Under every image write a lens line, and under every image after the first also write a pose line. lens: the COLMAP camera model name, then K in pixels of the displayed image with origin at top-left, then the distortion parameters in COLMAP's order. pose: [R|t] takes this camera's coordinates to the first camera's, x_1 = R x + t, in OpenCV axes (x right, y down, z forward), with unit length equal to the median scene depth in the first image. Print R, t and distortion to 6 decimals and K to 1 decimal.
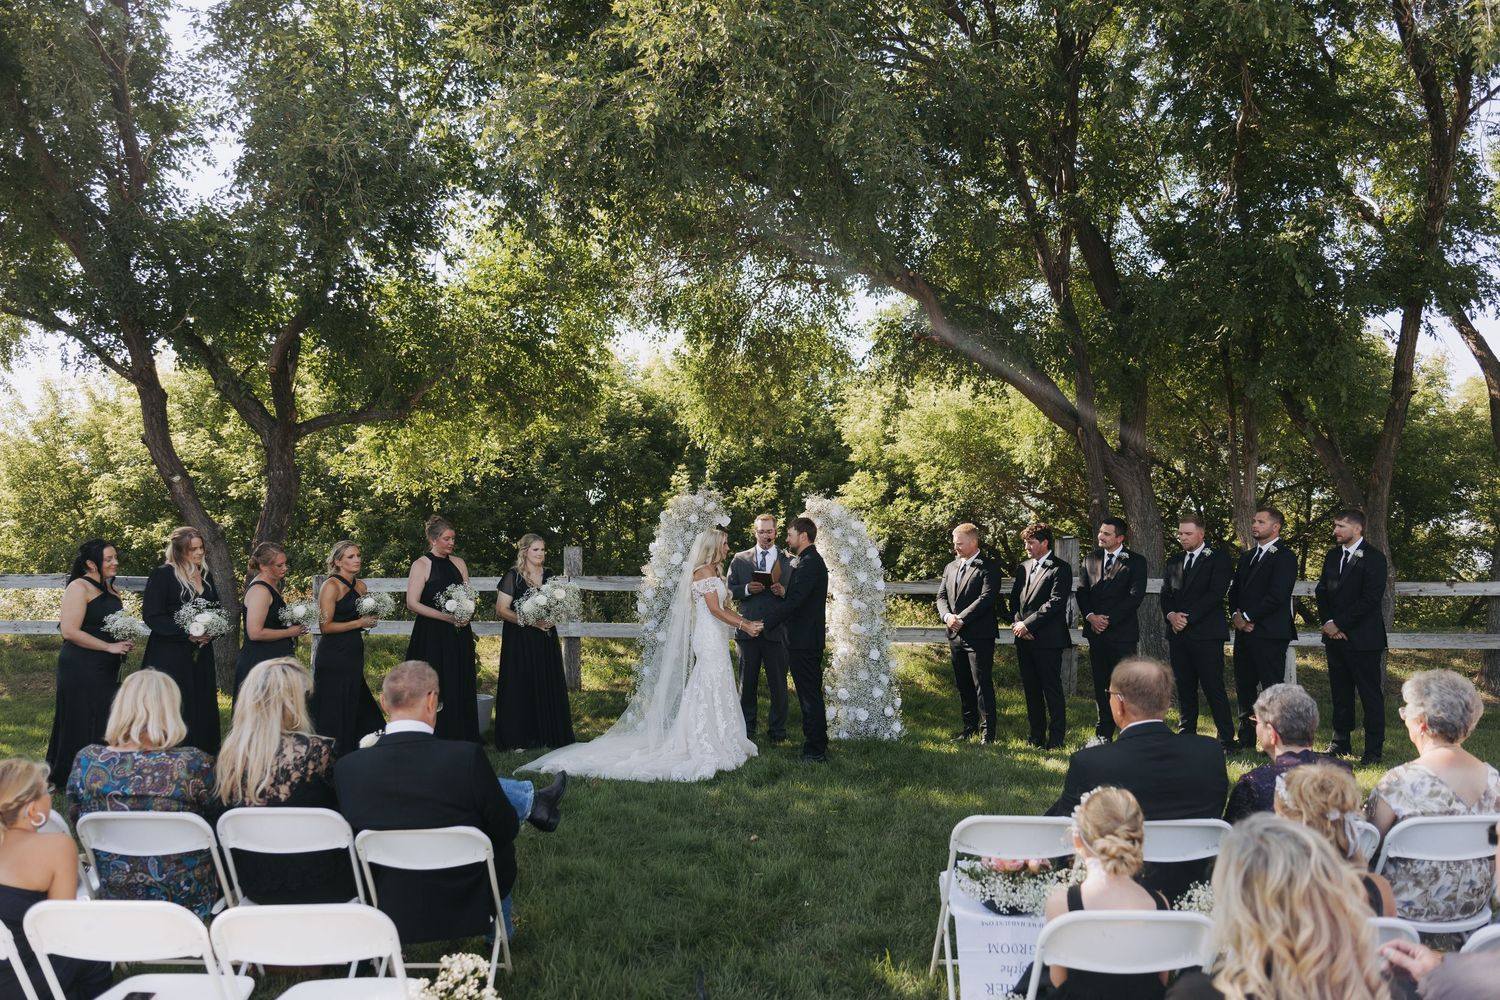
lens RADIAL K [[1198.6, 0, 750.0], [0, 1198.6, 500.0], [0, 0, 1]] dist [0.001224, 0.000048]
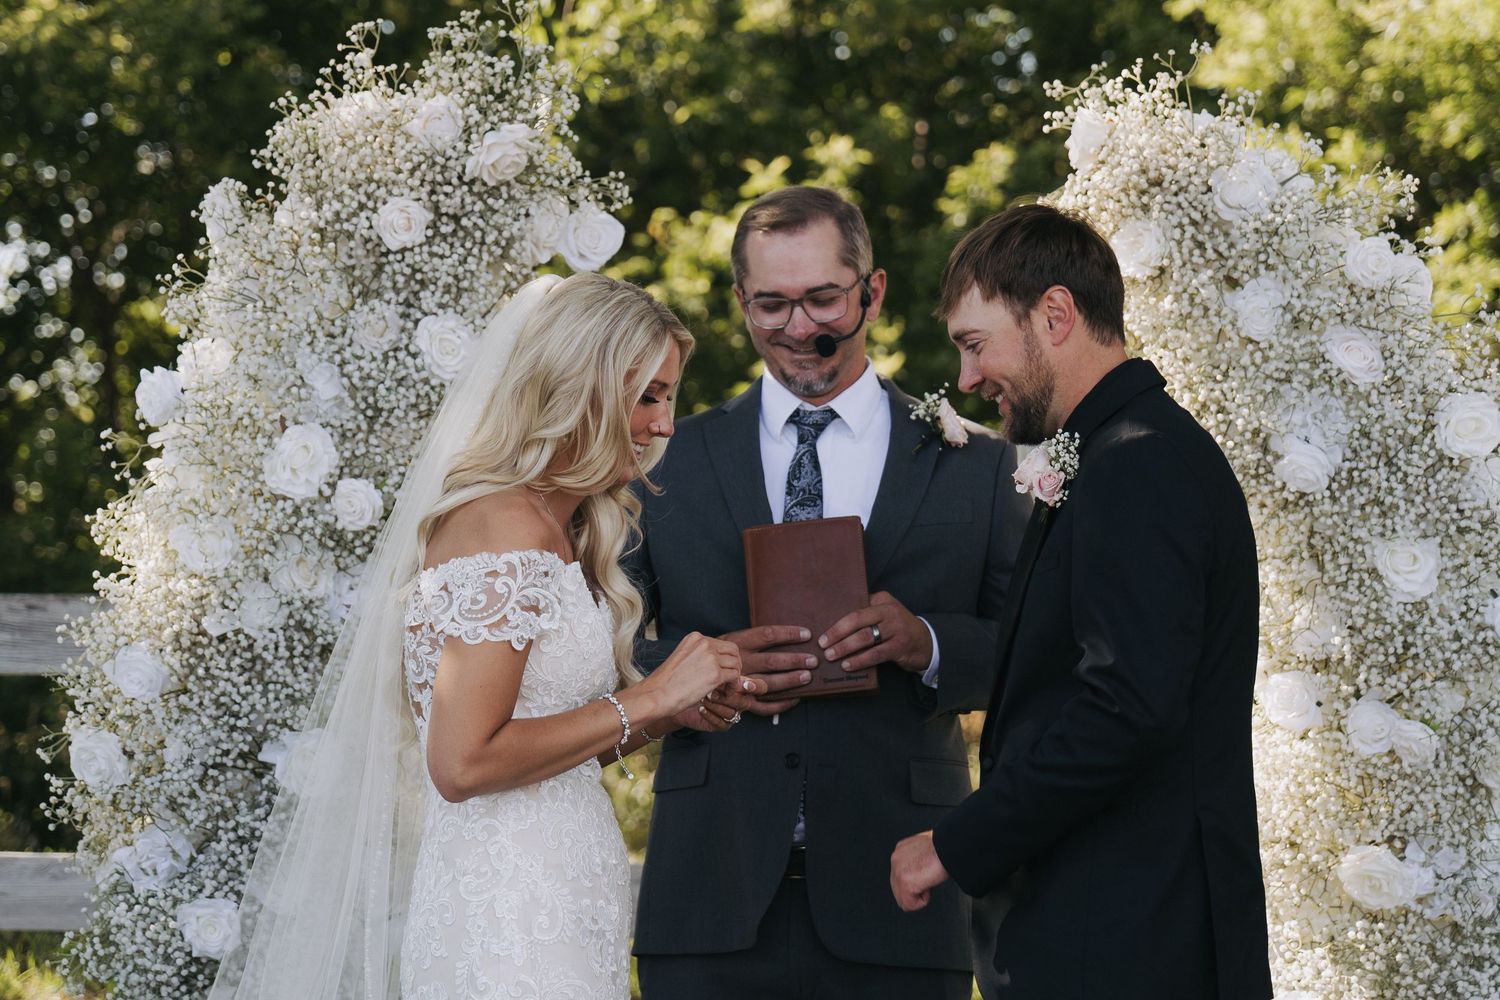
lens RADIAL K [[4793.1, 0, 750.0], [0, 4793.1, 500.0], [0, 0, 1]] dist [0.006614, -0.476588]
pose [[0.999978, -0.001181, 0.006521, -0.002755], [0.001015, 0.999678, 0.025371, 0.035903], [-0.006549, -0.025364, 0.999657, 0.317487]]
